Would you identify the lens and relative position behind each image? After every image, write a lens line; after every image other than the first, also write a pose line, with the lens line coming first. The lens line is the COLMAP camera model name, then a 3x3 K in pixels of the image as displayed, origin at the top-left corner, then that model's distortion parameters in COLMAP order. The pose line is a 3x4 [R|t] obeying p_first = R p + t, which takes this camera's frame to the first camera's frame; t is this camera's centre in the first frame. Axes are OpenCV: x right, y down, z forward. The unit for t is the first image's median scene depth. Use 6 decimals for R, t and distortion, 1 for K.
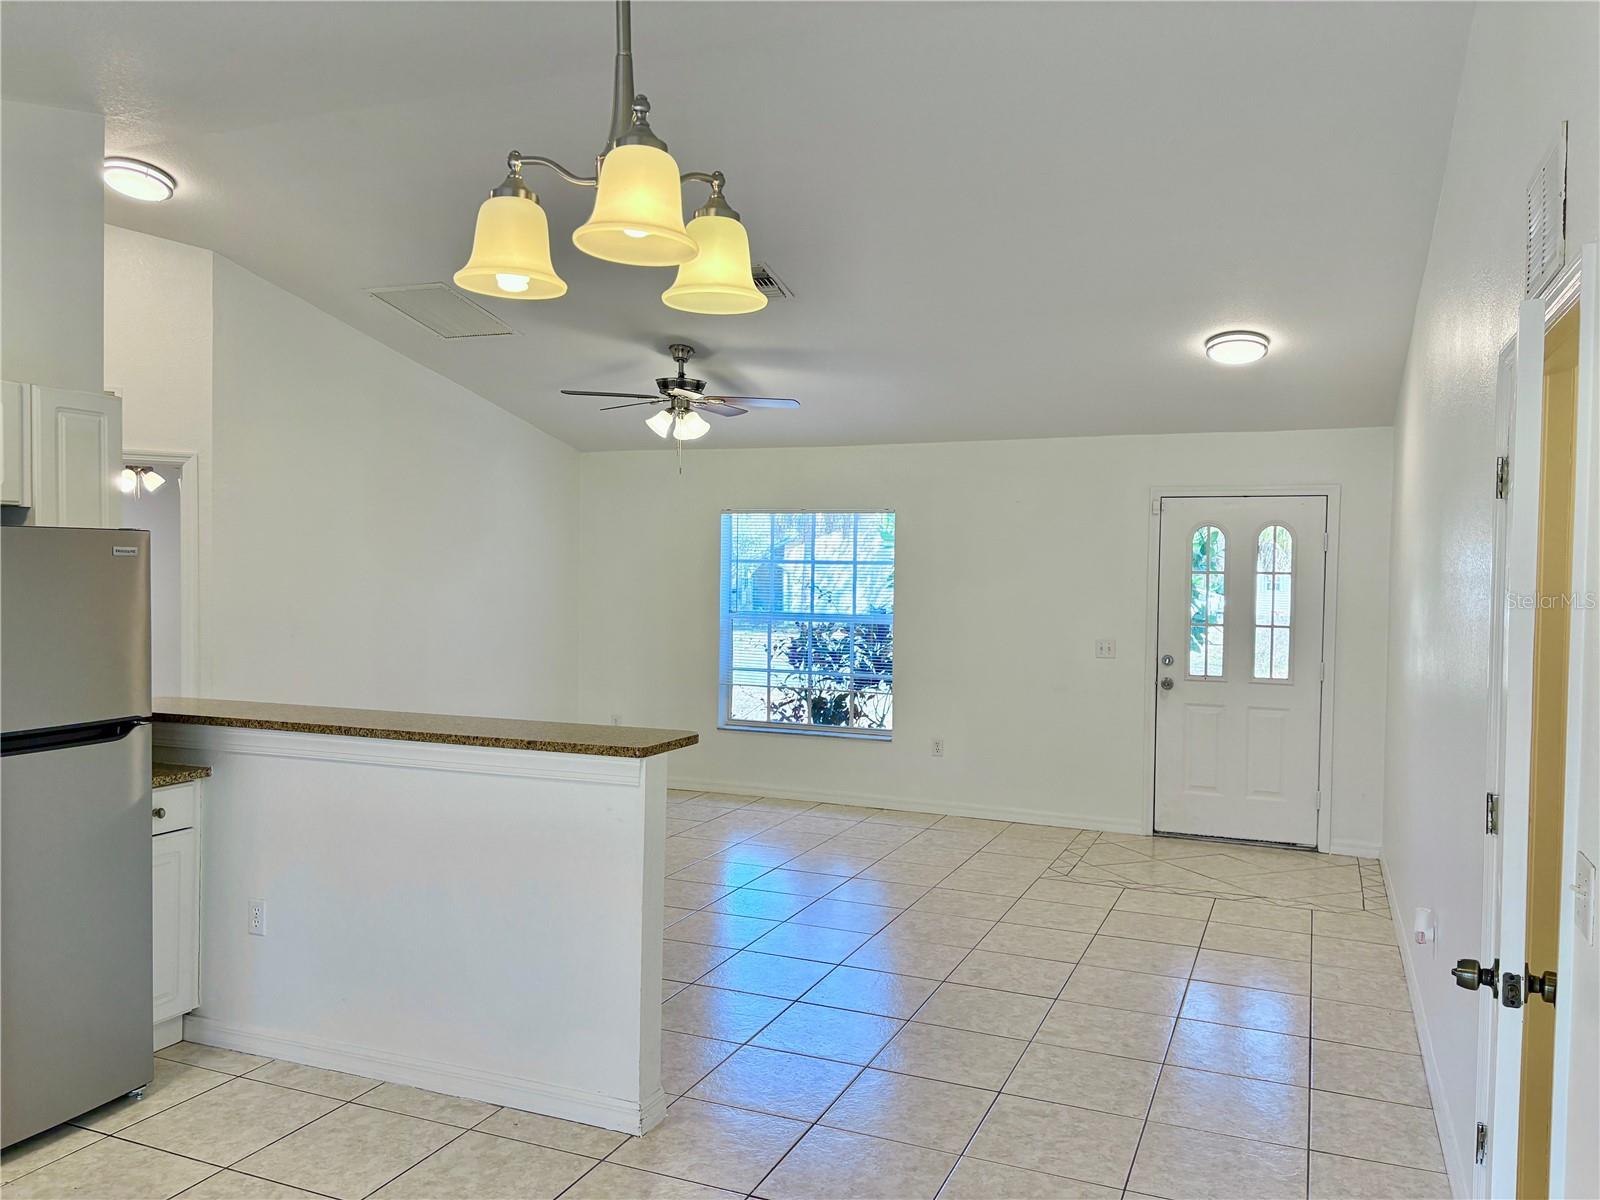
lens RADIAL K [[1193.3, 0, 800.0], [0, 1193.3, 600.0], [0, 0, 1]] dist [0.049702, -0.059933]
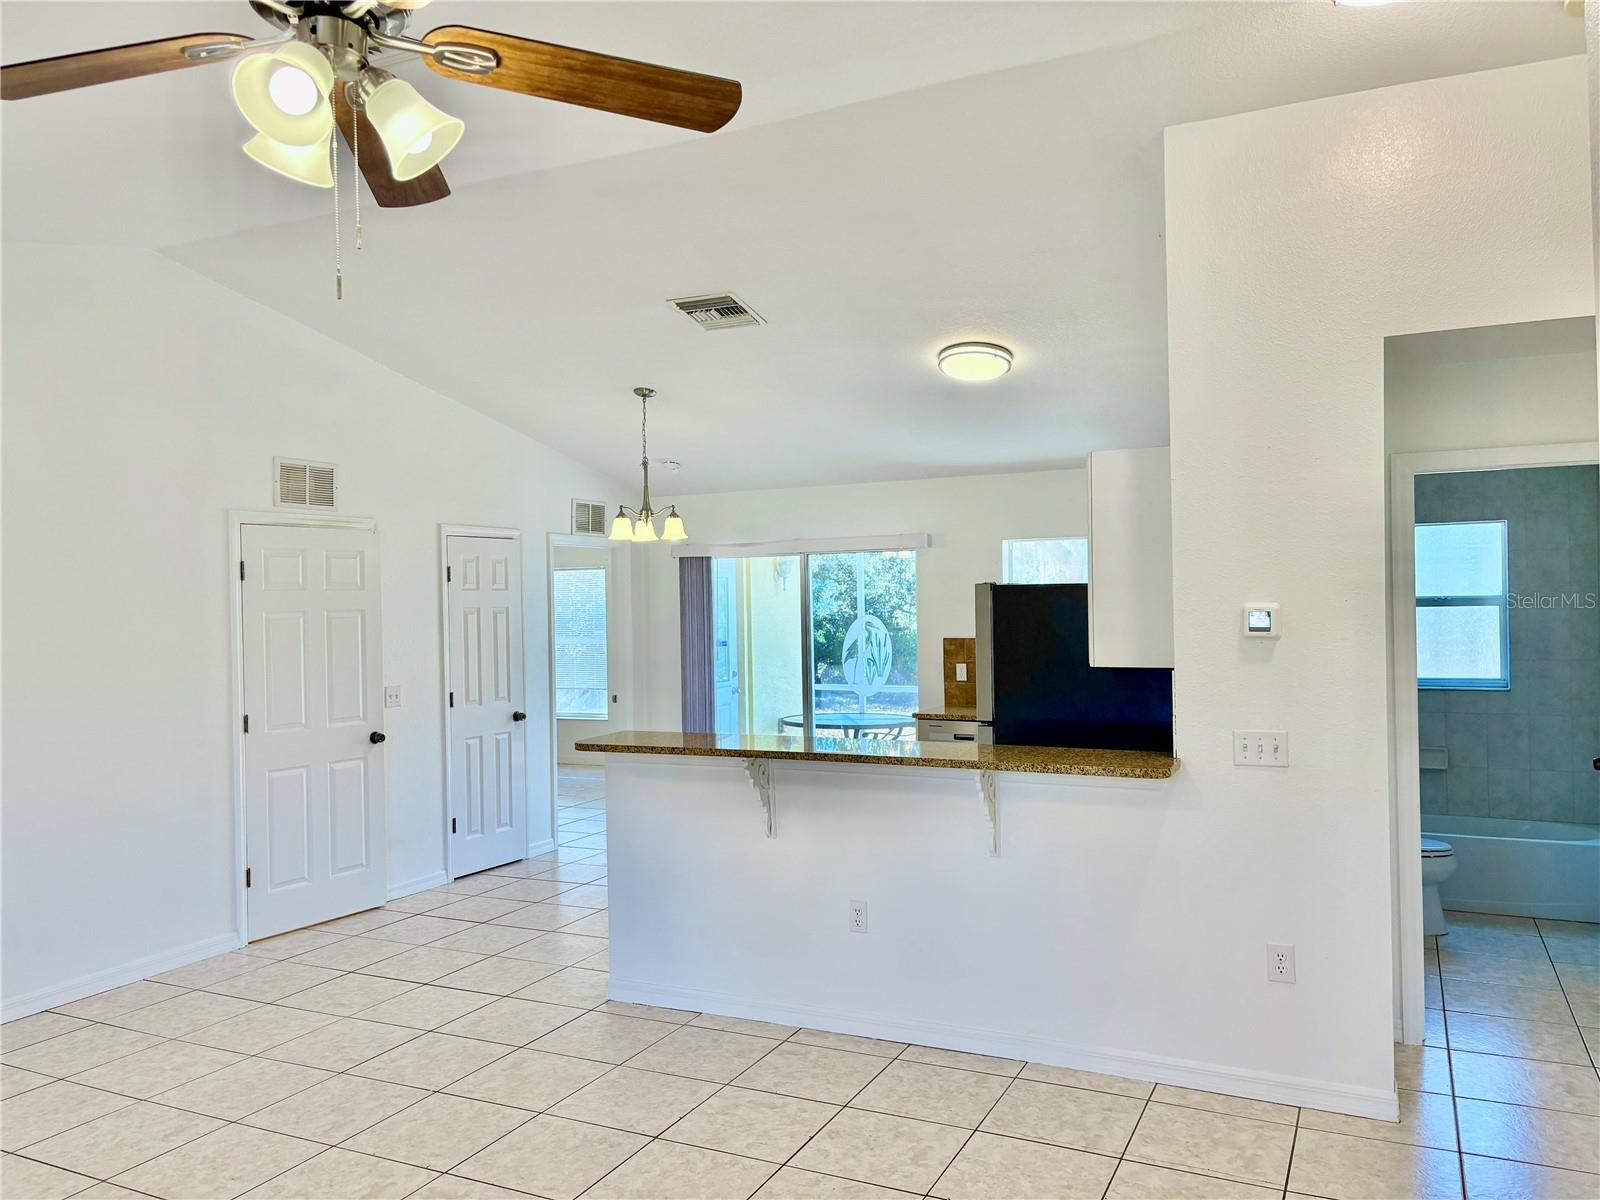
lens RADIAL K [[1175.4, 0, 800.0], [0, 1175.4, 600.0], [0, 0, 1]] dist [-0.003949, -0.001429]
pose [[-0.998474, 0.005172, 0.054987, -0.388524], [0.007010, 0.999422, 0.033276, -0.078144], [-0.054783, 0.033611, -0.997932, 2.187213]]
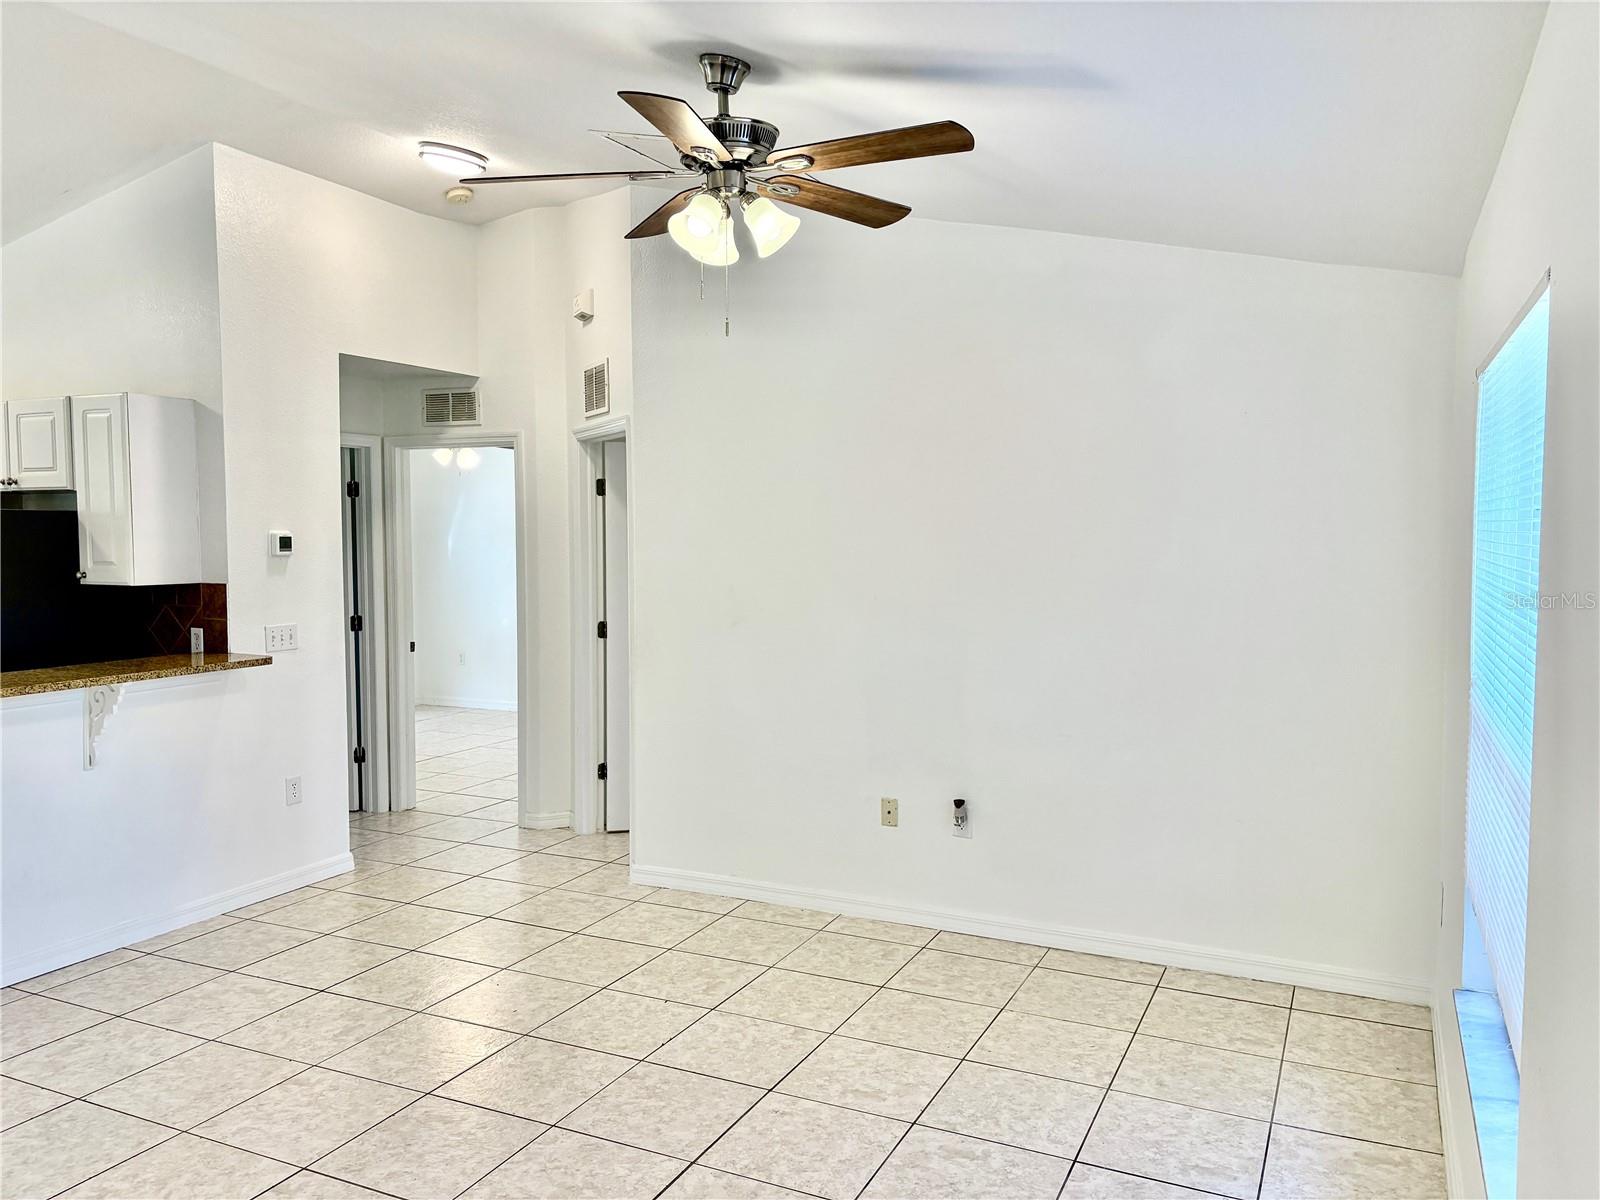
lens RADIAL K [[1193.3, 0, 800.0], [0, 1193.3, 600.0], [0, 0, 1]] dist [0.049702, -0.059933]
pose [[-0.052875, 0.056117, -0.997023, 0.631564], [-0.039416, 0.997524, 0.058236, -0.063946], [0.997823, 0.042377, -0.050532, 1.838111]]
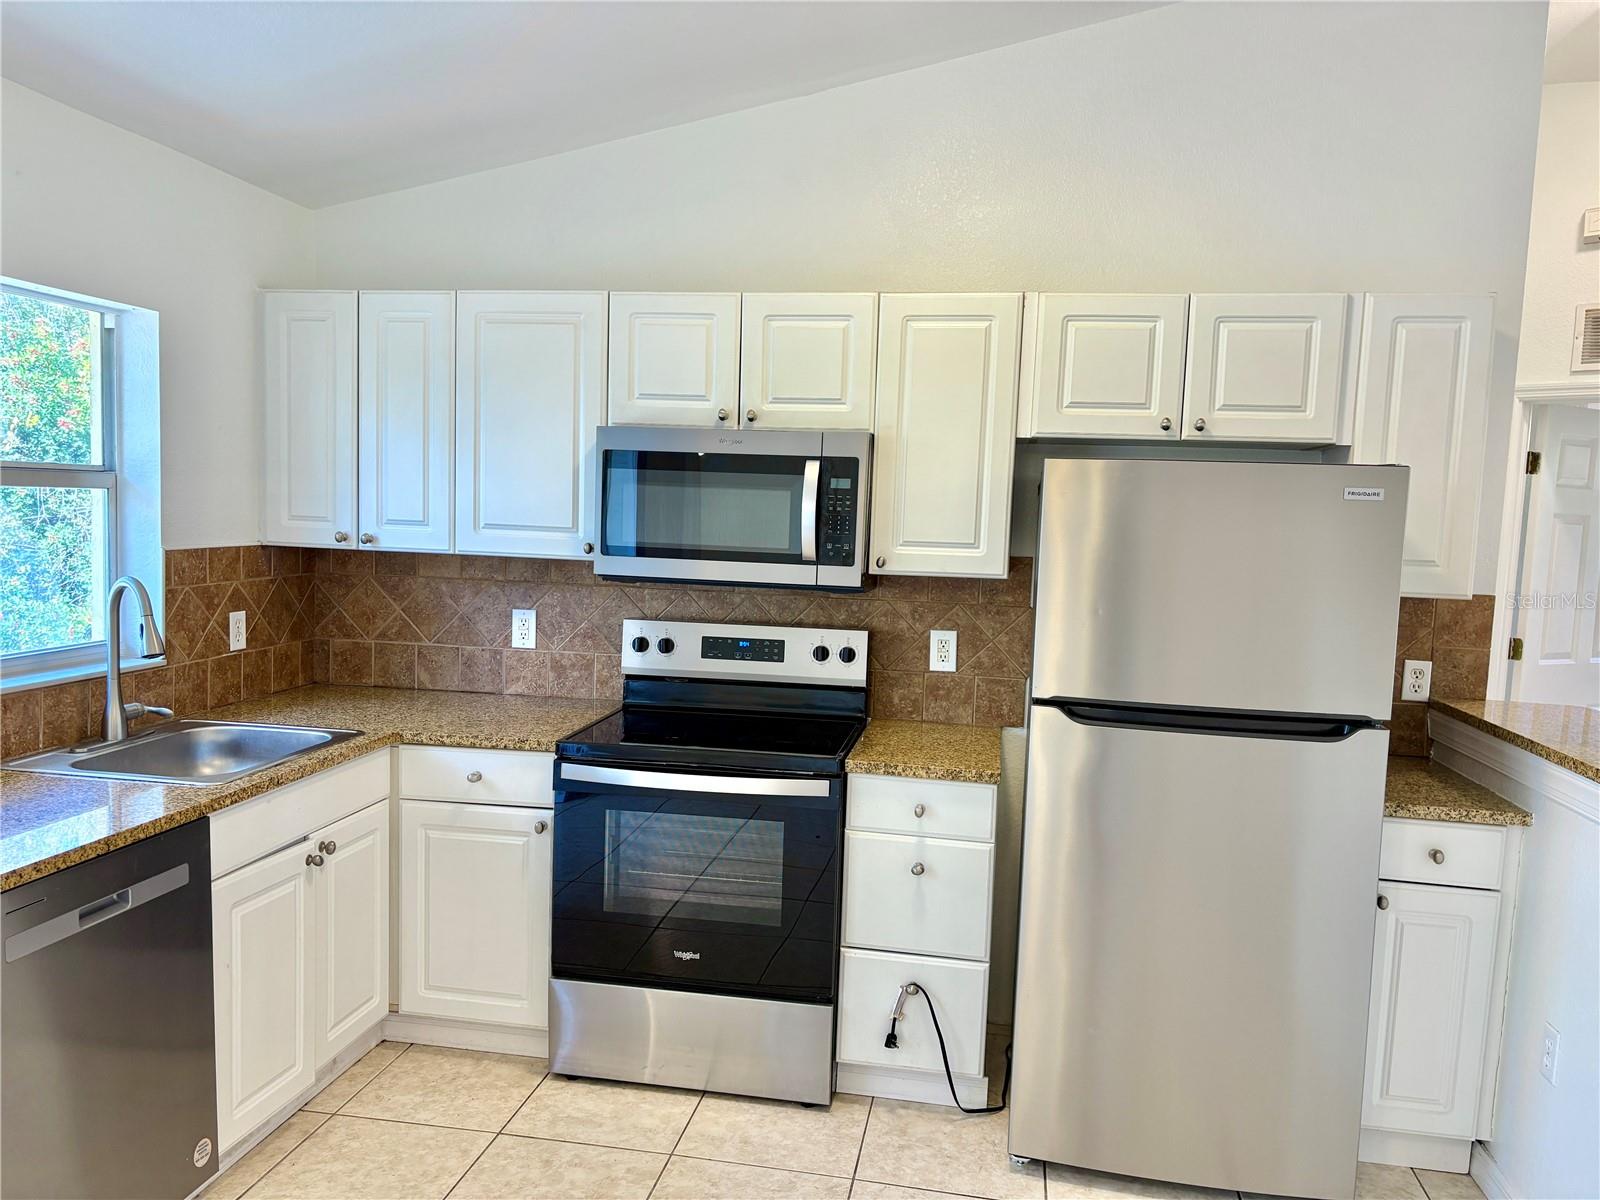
lens RADIAL K [[1209.3, 0, 807.0], [0, 1209.3, 608.8], [0, 0, 1]] dist [-0.000312, 0.041580]
pose [[0.235223, 0.083989, -0.968306, 0.083580], [-0.068090, 0.995236, 0.069784, 0.002049], [0.969553, 0.049517, 0.239821, 0.445143]]
